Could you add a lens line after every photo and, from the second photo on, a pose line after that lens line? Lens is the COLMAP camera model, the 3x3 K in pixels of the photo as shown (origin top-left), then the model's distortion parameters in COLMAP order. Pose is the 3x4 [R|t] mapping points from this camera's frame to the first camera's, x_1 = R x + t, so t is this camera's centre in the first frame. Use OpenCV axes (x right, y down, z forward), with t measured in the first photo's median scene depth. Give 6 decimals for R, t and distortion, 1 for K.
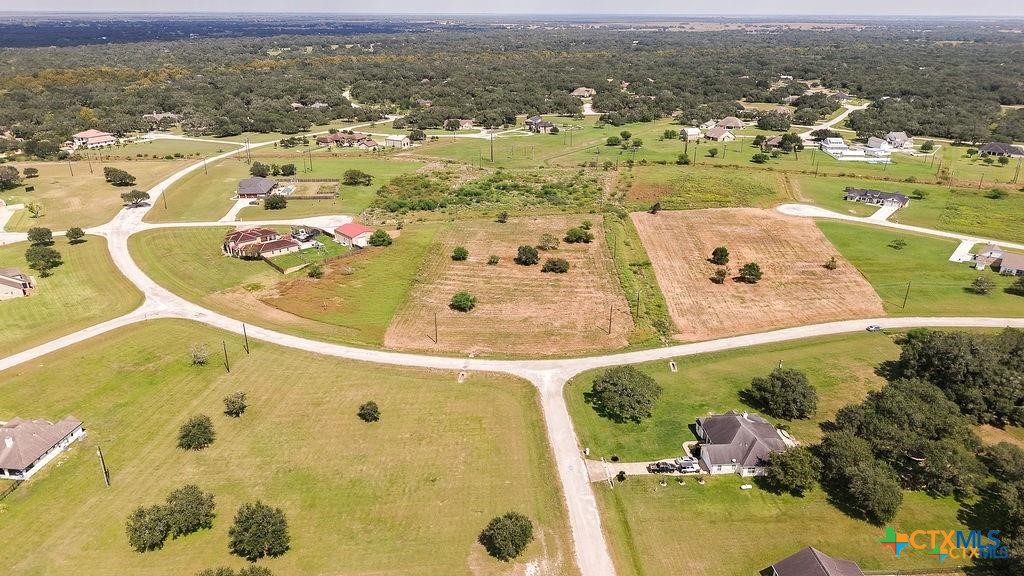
lens RADIAL K [[698.0, 0, 508.6], [0, 698.0, 287.0], [0, 0, 1]] dist [0.007716, -0.007375]
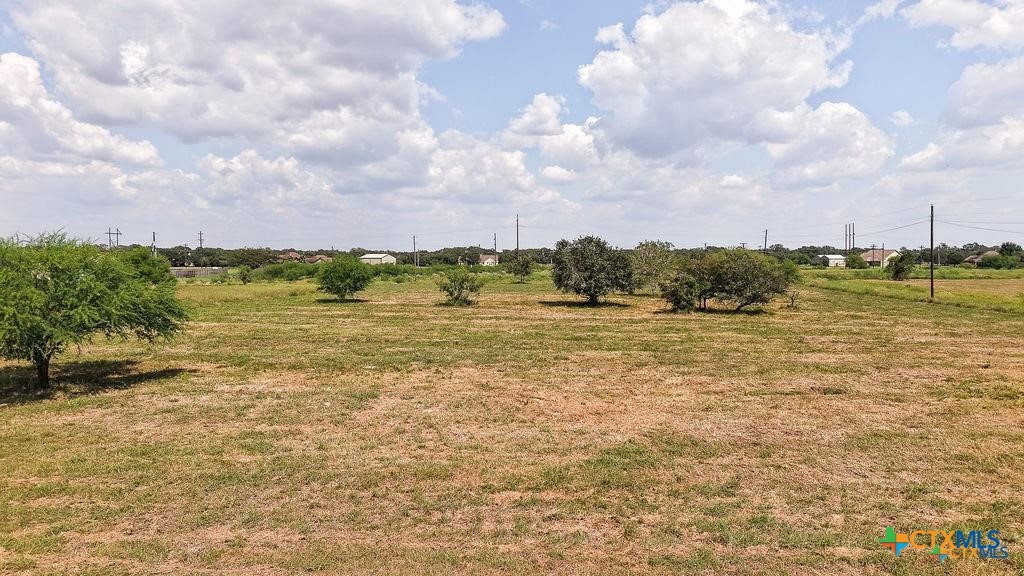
lens RADIAL K [[698.0, 0, 505.8], [0, 698.0, 293.6], [0, 0, 1]] dist [0.007716, -0.007375]
pose [[0.997276, -0.010307, -0.073037, 0.013375], [-0.013648, 0.947307, -0.320035, 0.040201], [0.072488, 0.320160, 0.944586, 0.705856]]
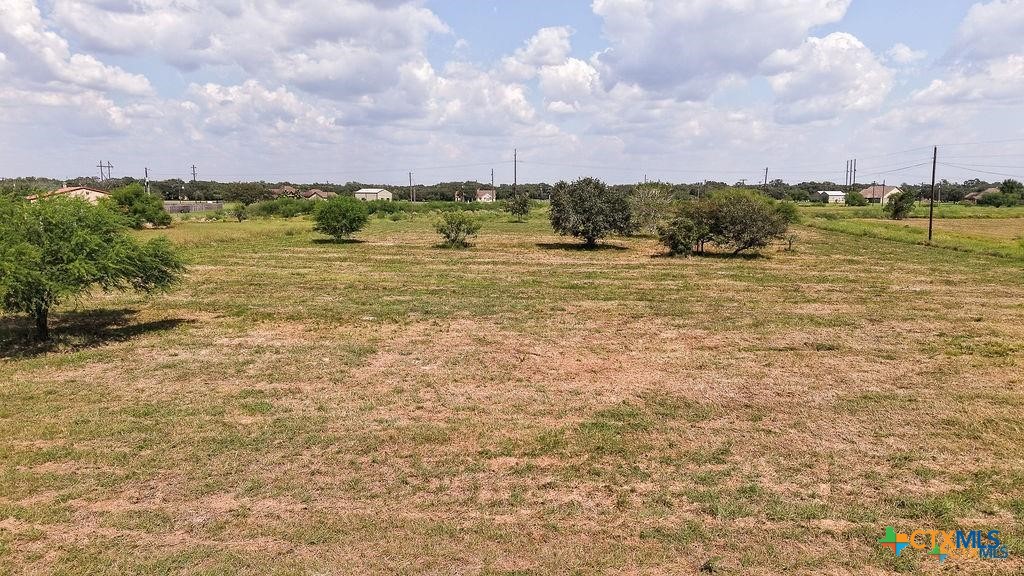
lens RADIAL K [[698.0, 0, 505.3], [0, 698.0, 291.9], [0, 0, 1]] dist [0.007716, -0.007375]
pose [[0.997576, 0.005241, -0.069385, 0.013294], [-0.021091, 0.973027, -0.229727, 0.037645], [0.066309, 0.230633, 0.970779, 0.705157]]
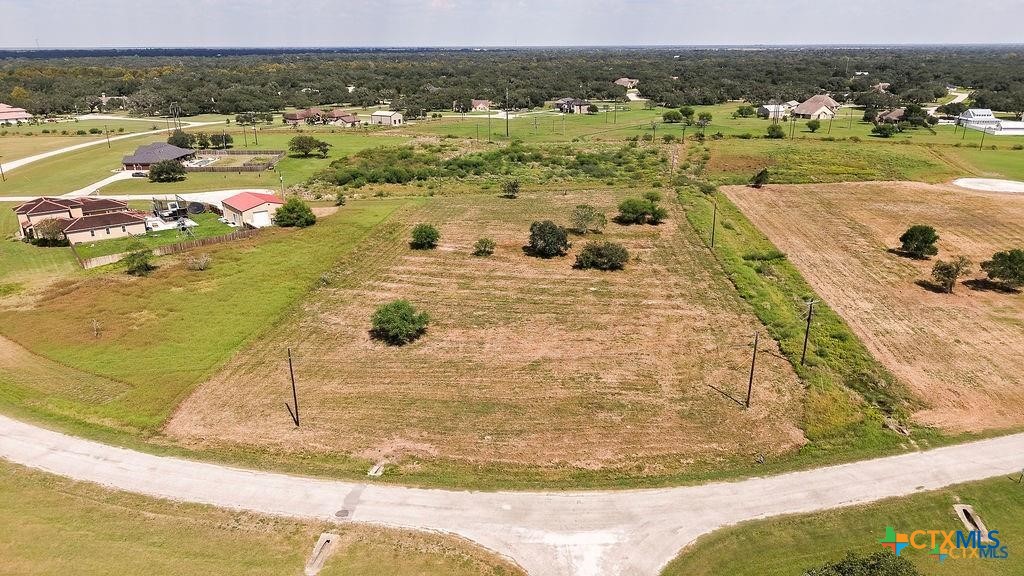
lens RADIAL K [[698.0, 0, 517.0], [0, 698.0, 292.0], [0, 0, 1]] dist [0.007716, -0.007375]
pose [[0.999338, 0.009233, -0.035187, 0.021021], [-0.010475, 0.999323, -0.035281, 0.012746], [0.034838, 0.035626, 0.998758, 0.434913]]
